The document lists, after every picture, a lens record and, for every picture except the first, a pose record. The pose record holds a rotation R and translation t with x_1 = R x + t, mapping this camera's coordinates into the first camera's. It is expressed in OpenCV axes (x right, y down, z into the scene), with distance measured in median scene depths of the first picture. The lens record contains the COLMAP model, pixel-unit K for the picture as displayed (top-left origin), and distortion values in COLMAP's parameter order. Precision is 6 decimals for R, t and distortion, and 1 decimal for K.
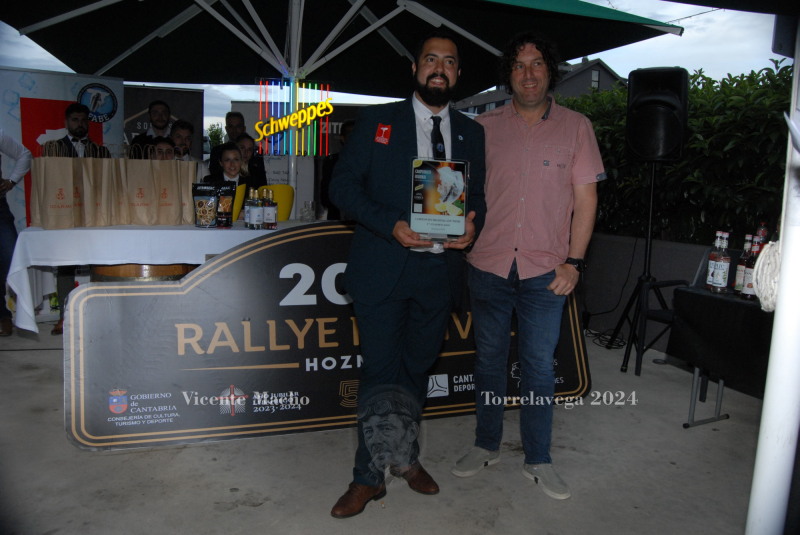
lens RADIAL K [[623.5, 0, 398.0], [0, 623.5, 268.4], [0, 0, 1]] dist [-0.075054, 0.010515]
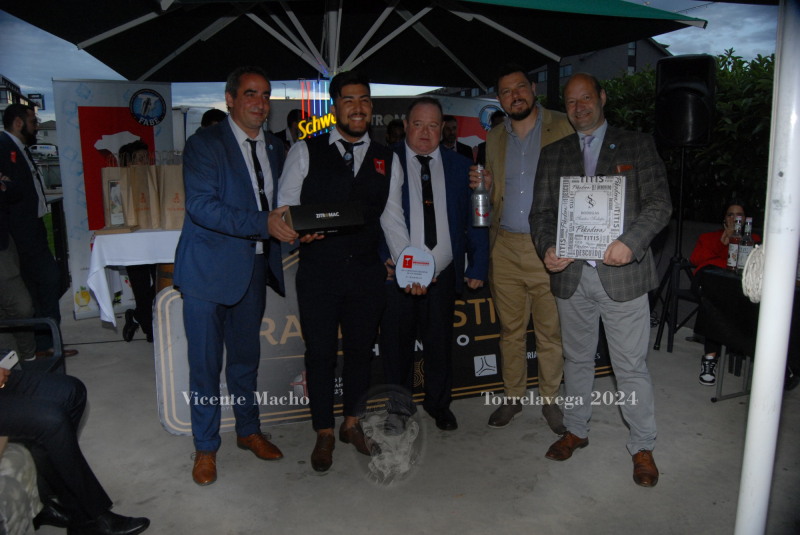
lens RADIAL K [[623.5, 0, 398.0], [0, 623.5, 268.4], [0, 0, 1]] dist [-0.075054, 0.010515]
pose [[0.997669, -0.026299, -0.062963, -0.001266], [0.028382, 0.999071, 0.032415, -0.015809], [0.062052, -0.034126, 0.997489, -0.061886]]
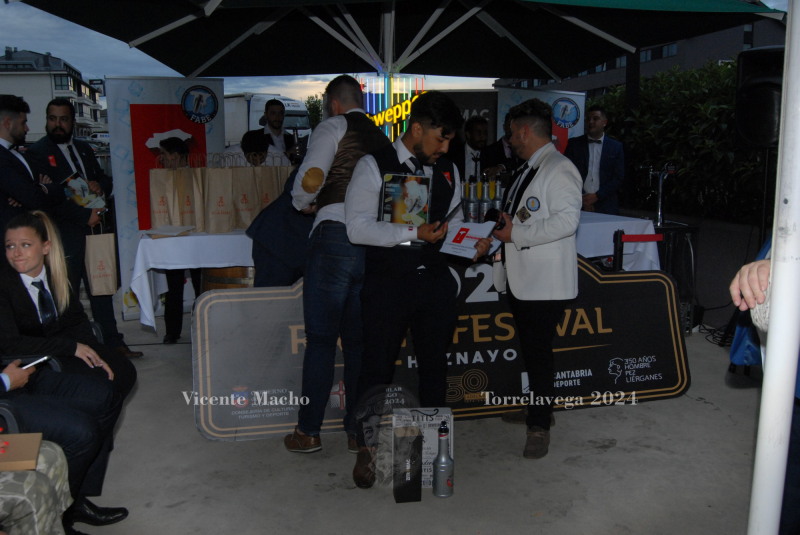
lens RADIAL K [[684.6, 0, 400.1], [0, 684.6, 267.6], [0, 0, 1]] dist [-0.067193, 0.006622]
pose [[0.984629, -0.007407, -0.174504, 0.045244], [0.012505, 0.999526, 0.028128, -0.027185], [0.174213, -0.029878, 0.984255, -0.102131]]
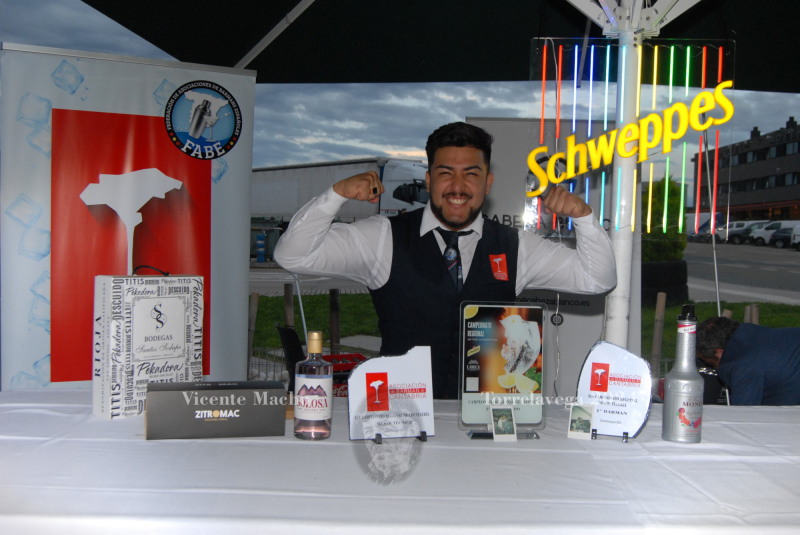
lens RADIAL K [[849.7, 0, 402.6], [0, 849.7, 267.6], [0, 0, 1]] dist [-0.053319, 0.000953]
pose [[0.941689, 0.013861, -0.336200, -0.136582], [-0.050326, 0.993714, -0.099995, -0.113925], [0.332700, 0.111084, 0.936467, 0.524415]]
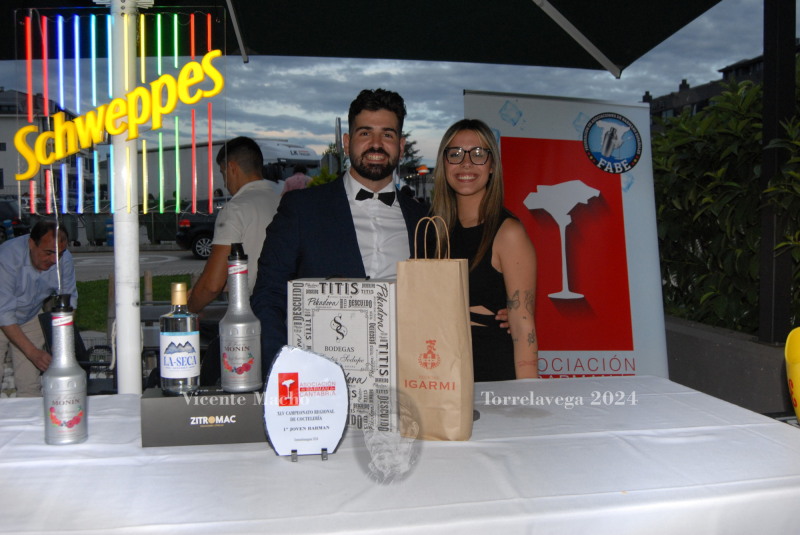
lens RADIAL K [[818.9, 0, 406.8], [0, 818.9, 266.6], [0, 0, 1]] dist [-0.045136, 0.017400]
pose [[0.975223, -0.015720, -0.220666, 0.111473], [-0.000906, 0.997180, -0.075040, -0.130852], [0.221223, 0.073380, 0.972459, 0.649024]]
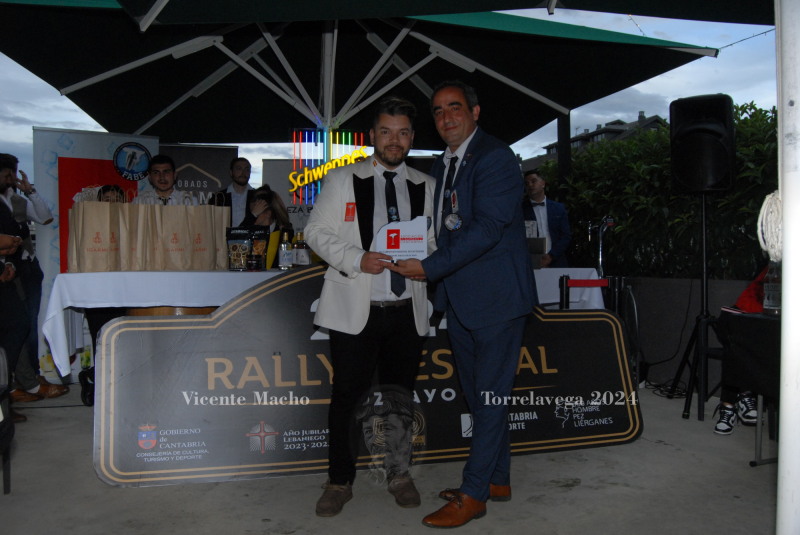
lens RADIAL K [[669.9, 0, 396.3], [0, 669.9, 269.7], [0, 0, 1]] dist [-0.074759, 0.011853]
pose [[0.996405, -0.031609, -0.078604, 0.021285], [0.021924, 0.992391, -0.121158, 0.056952], [0.081835, 0.118999, 0.989516, -0.030776]]
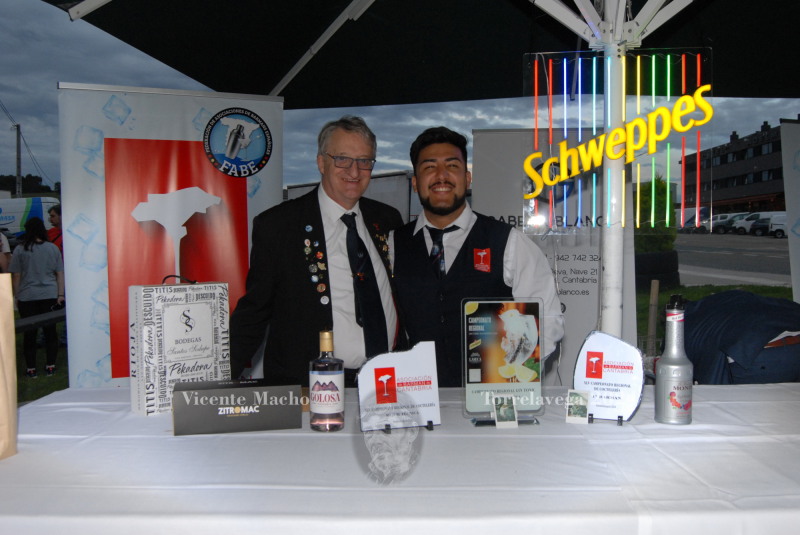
lens RADIAL K [[725.8, 0, 400.7], [0, 725.8, 267.6], [0, 0, 1]] dist [-0.066920, 0.004448]
pose [[0.925720, -0.017360, -0.377811, -0.134388], [-0.019891, 0.995329, -0.094472, -0.120585], [0.377686, 0.094969, 0.921051, 0.563485]]
